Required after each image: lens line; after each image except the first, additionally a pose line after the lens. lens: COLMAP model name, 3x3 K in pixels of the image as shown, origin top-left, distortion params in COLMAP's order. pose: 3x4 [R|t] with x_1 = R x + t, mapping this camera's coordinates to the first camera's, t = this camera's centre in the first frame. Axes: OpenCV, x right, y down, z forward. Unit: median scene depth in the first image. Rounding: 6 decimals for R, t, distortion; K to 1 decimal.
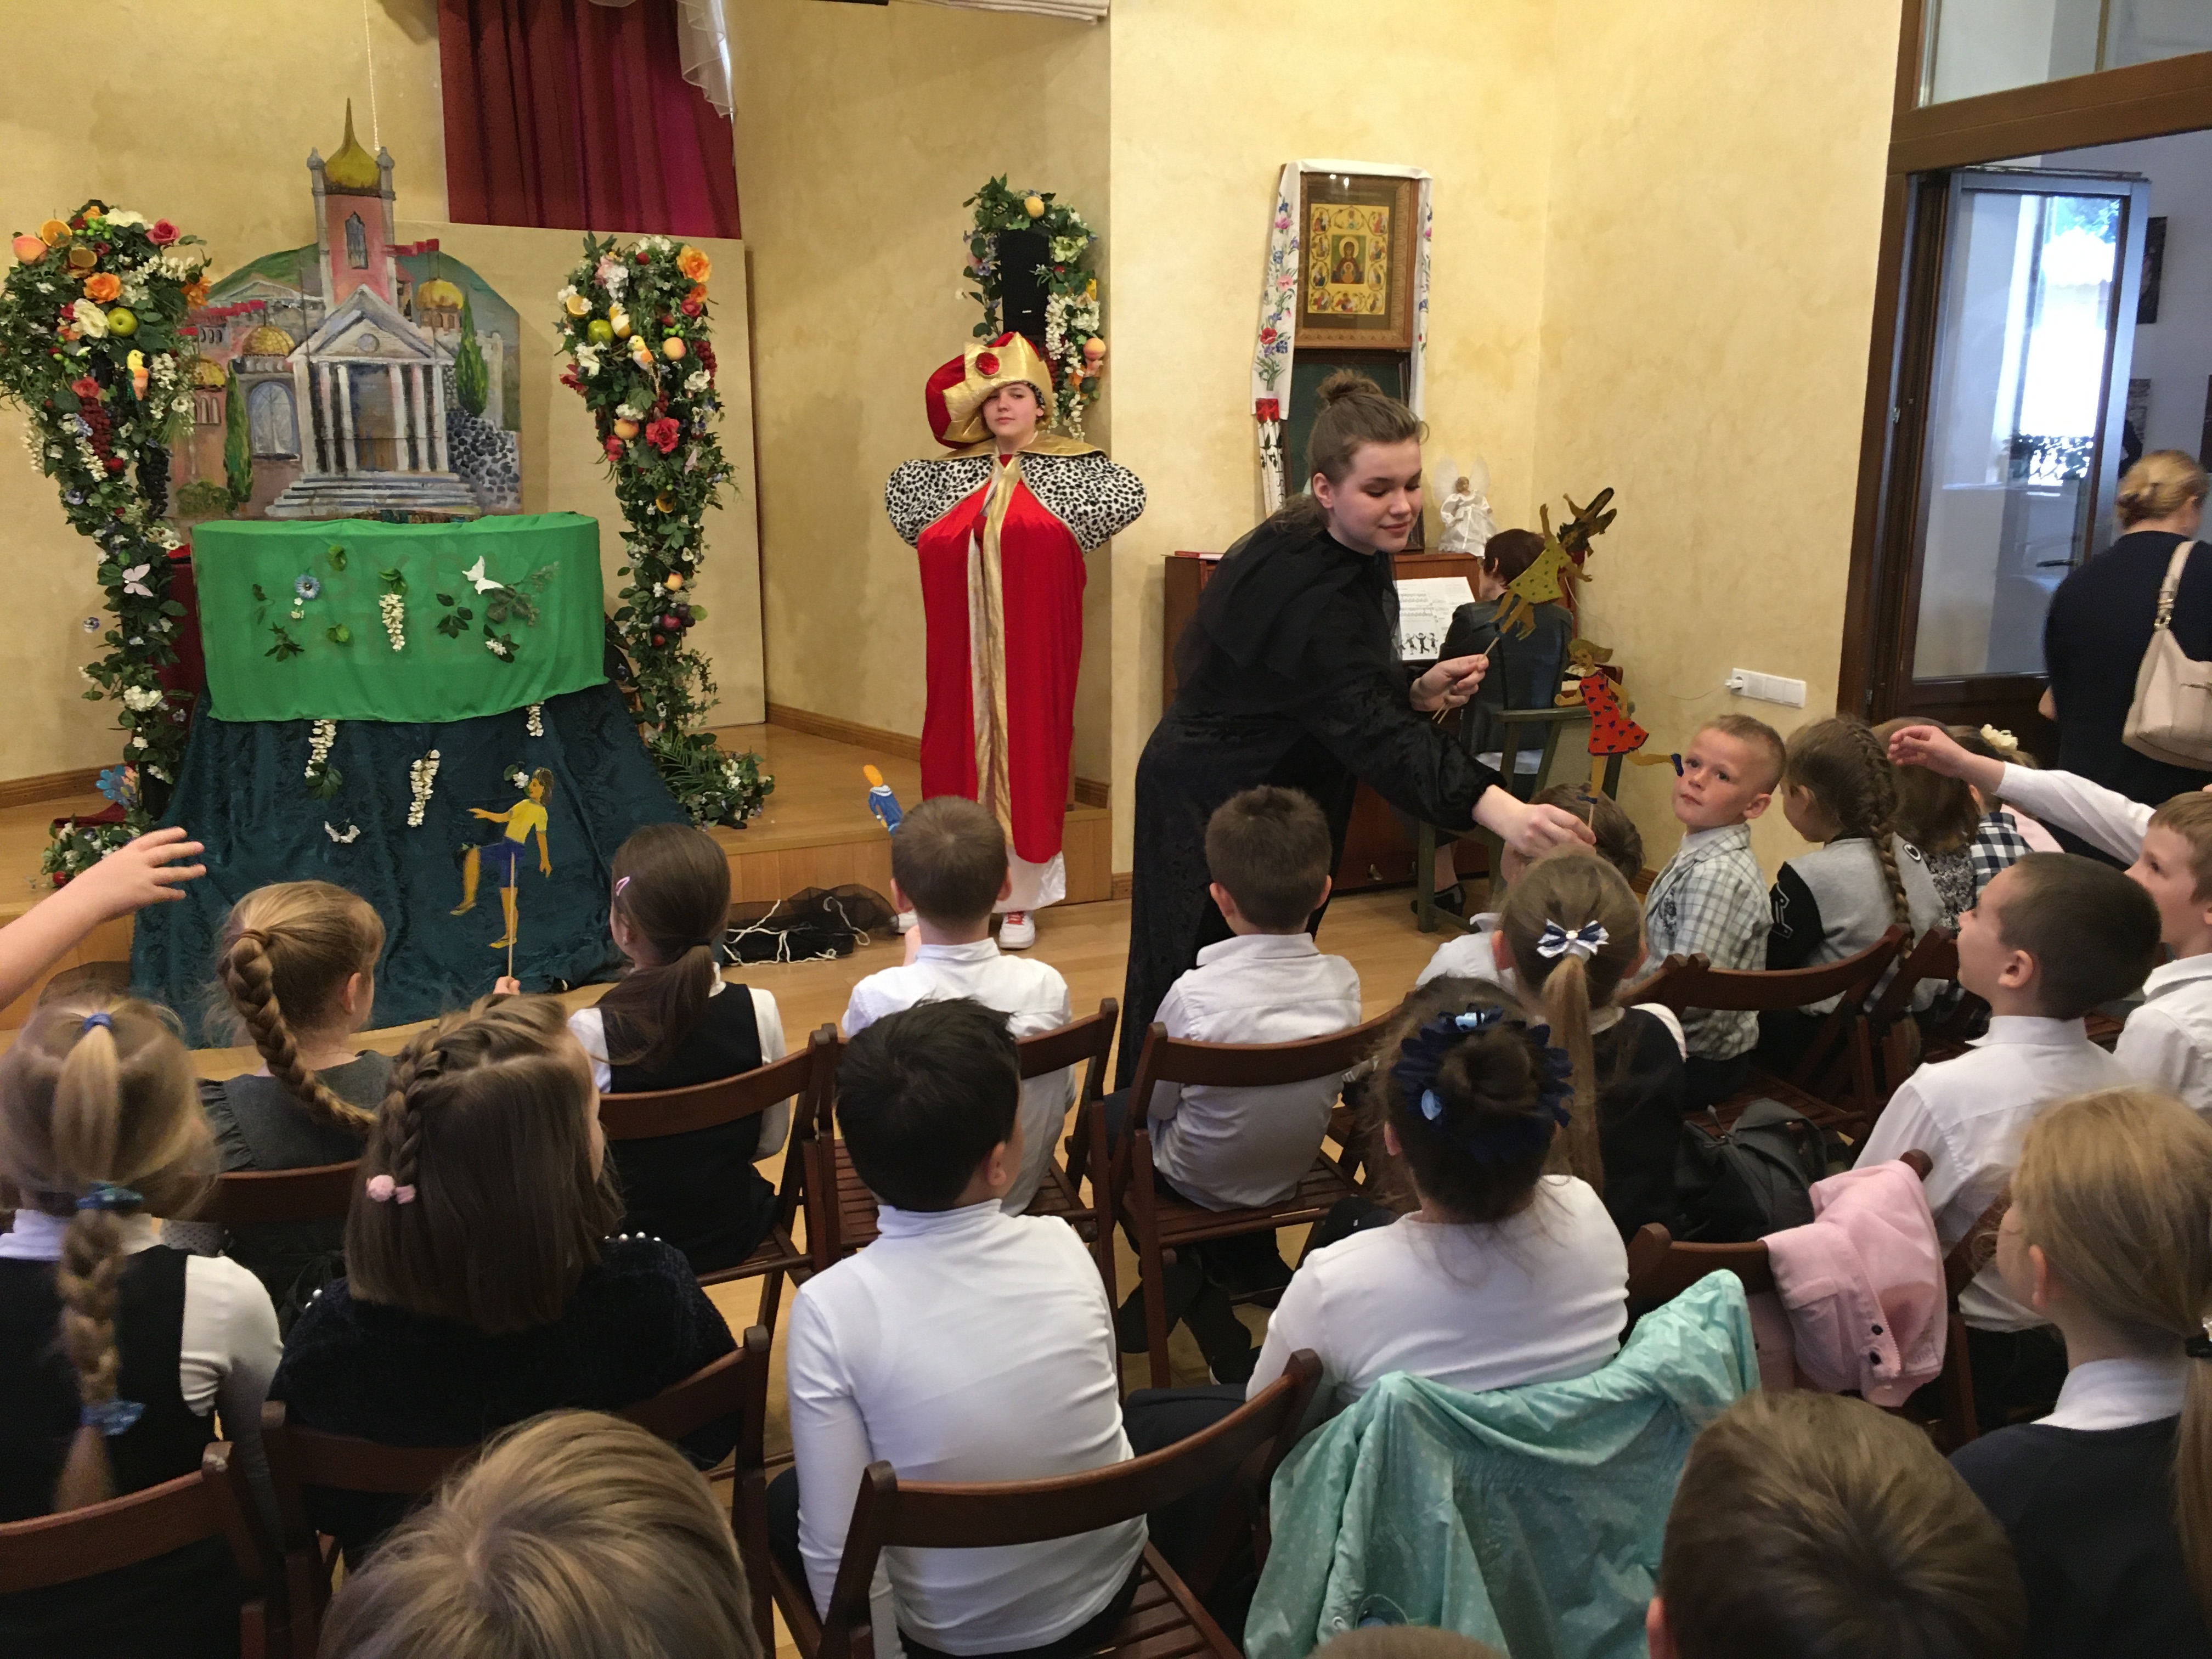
lens RADIAL K [[1873.7, 0, 1103.9], [0, 1873.7, 823.9], [0, 0, 1]] dist [0.089431, -0.115446]
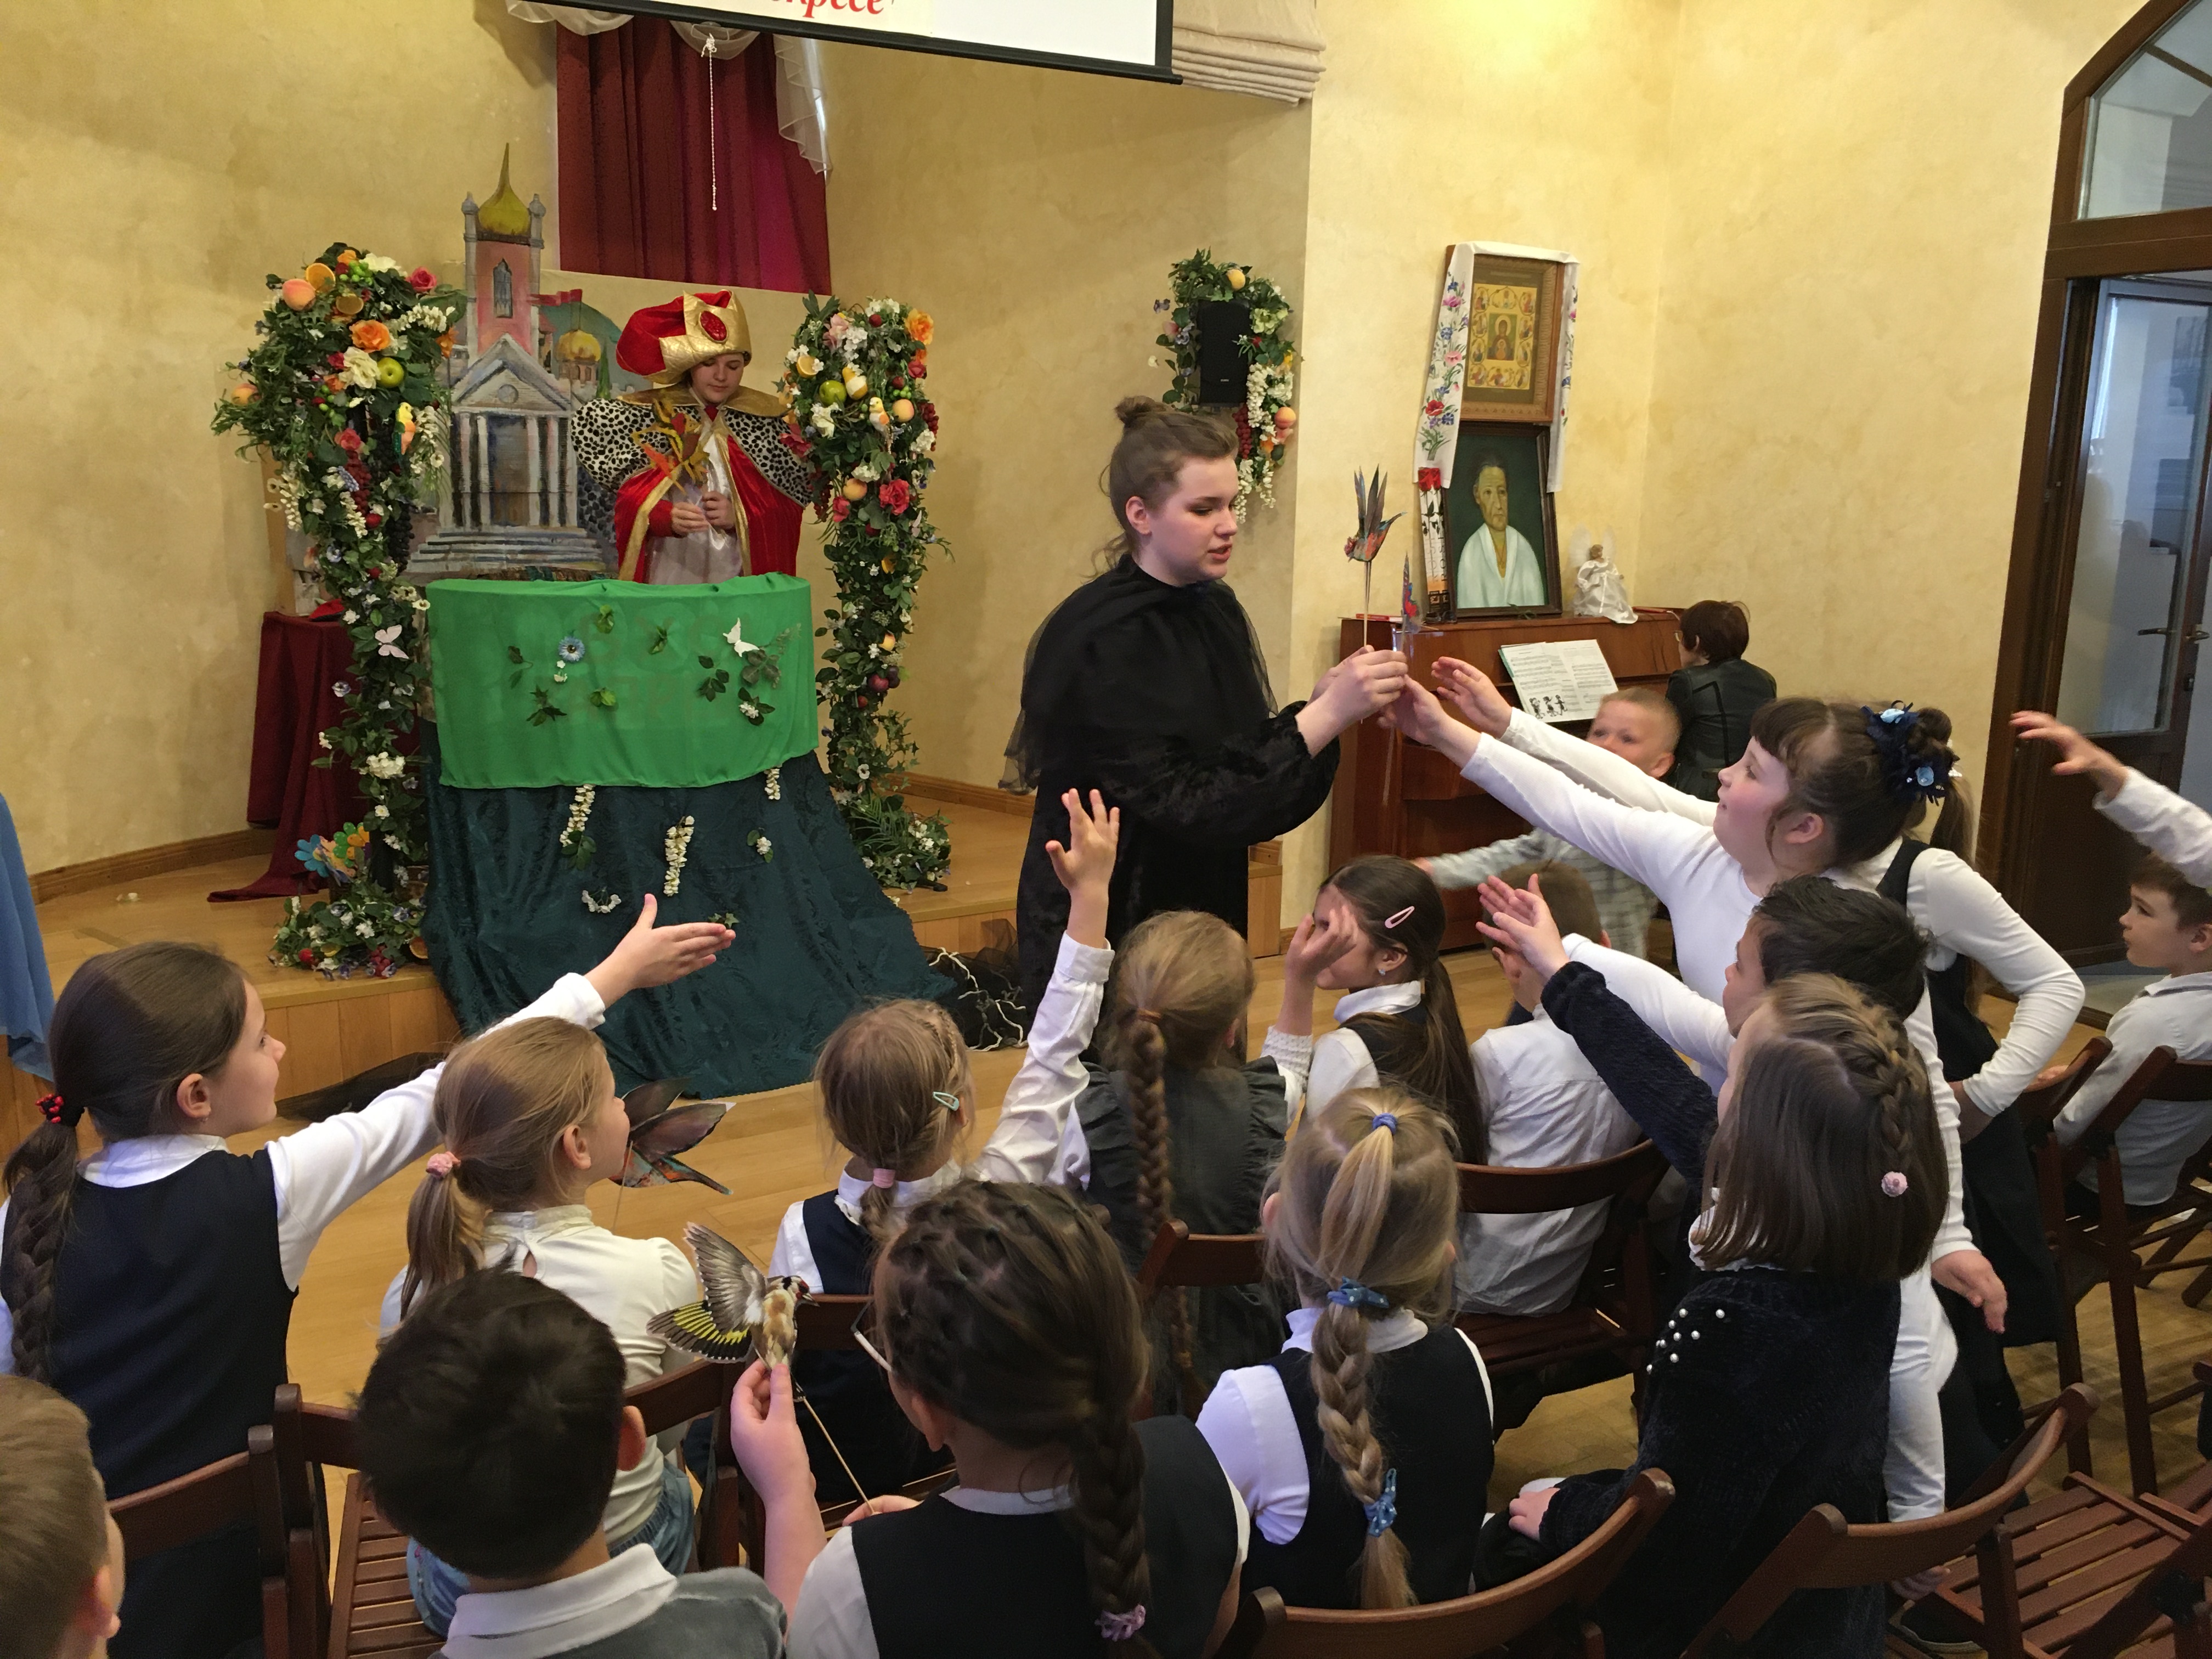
lens RADIAL K [[1873.7, 0, 1103.9], [0, 1873.7, 823.9], [0, 0, 1]] dist [0.089431, -0.115446]
pose [[0.988129, -0.010277, 0.153281, -0.252462], [0.014166, 0.999604, -0.024301, -0.007063], [-0.152970, 0.026184, 0.987884, 0.007324]]
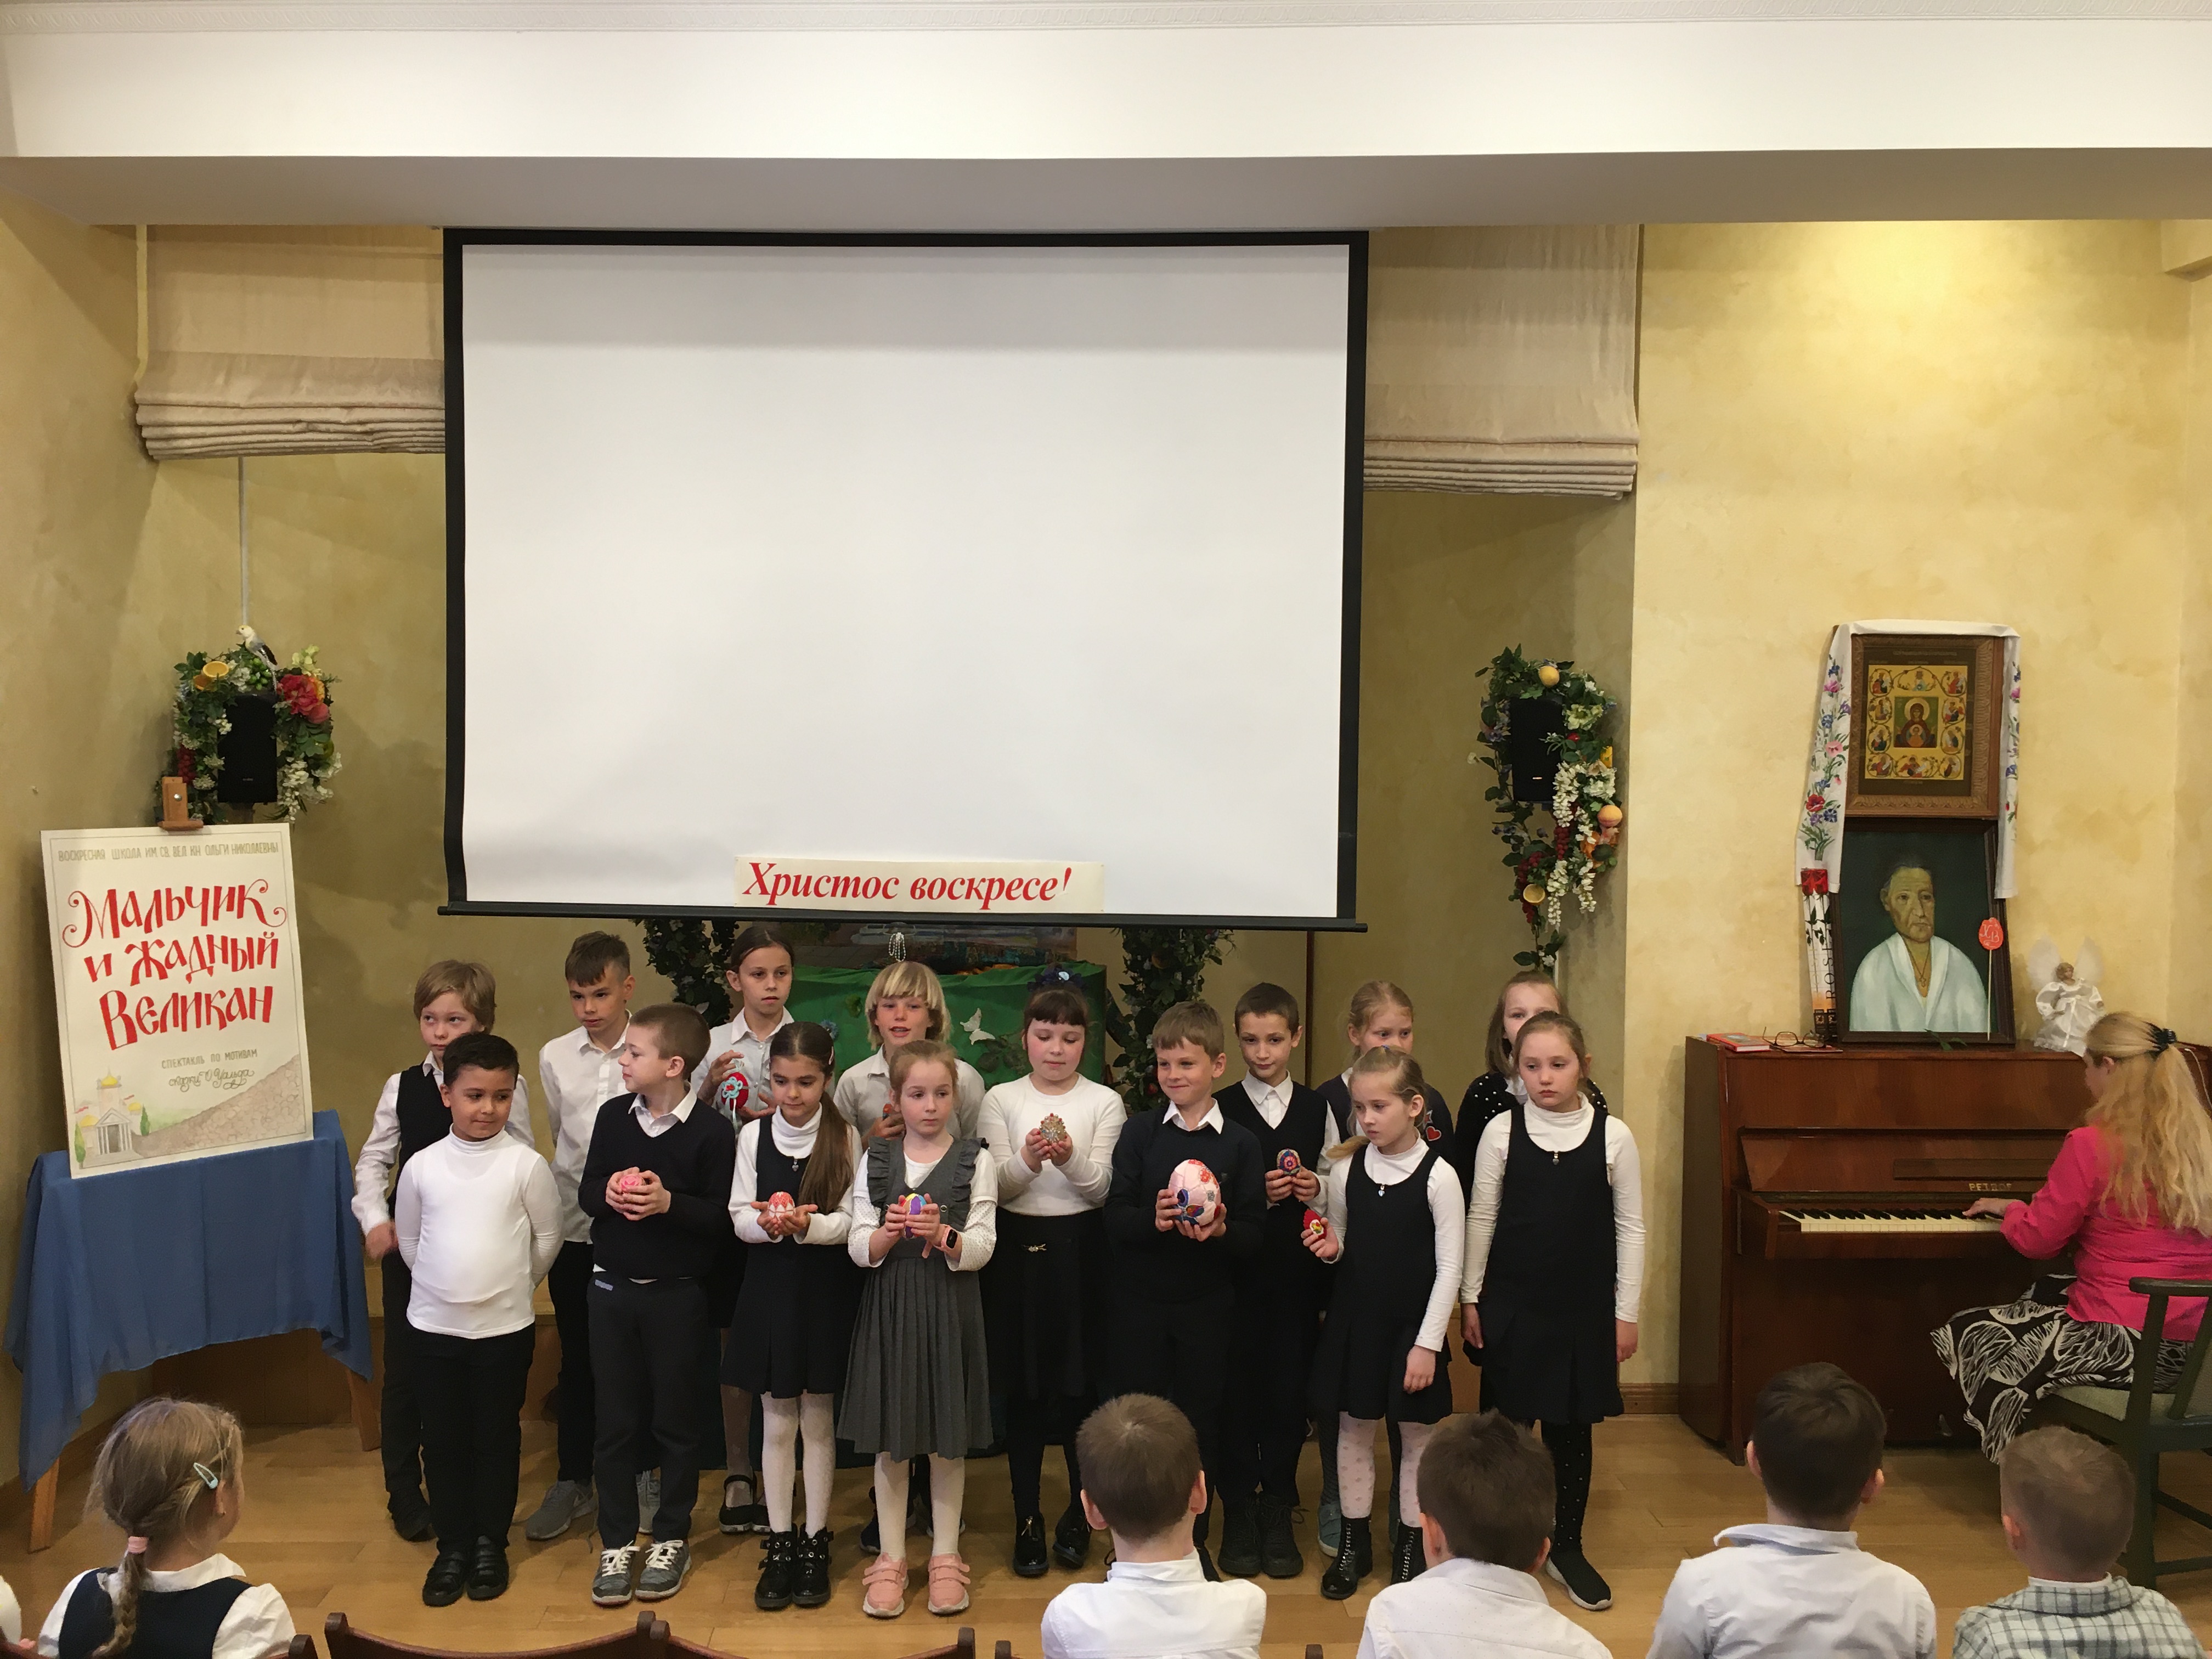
lens RADIAL K [[1894.1, 0, 1118.0], [0, 1894.1, 827.1], [0, 0, 1]] dist [0.086237, -0.111934]
pose [[0.929219, 0.024671, -0.368704, 0.114290], [-0.091337, 0.982144, -0.164473, -0.063449], [0.358063, 0.186508, 0.914880, 0.031642]]
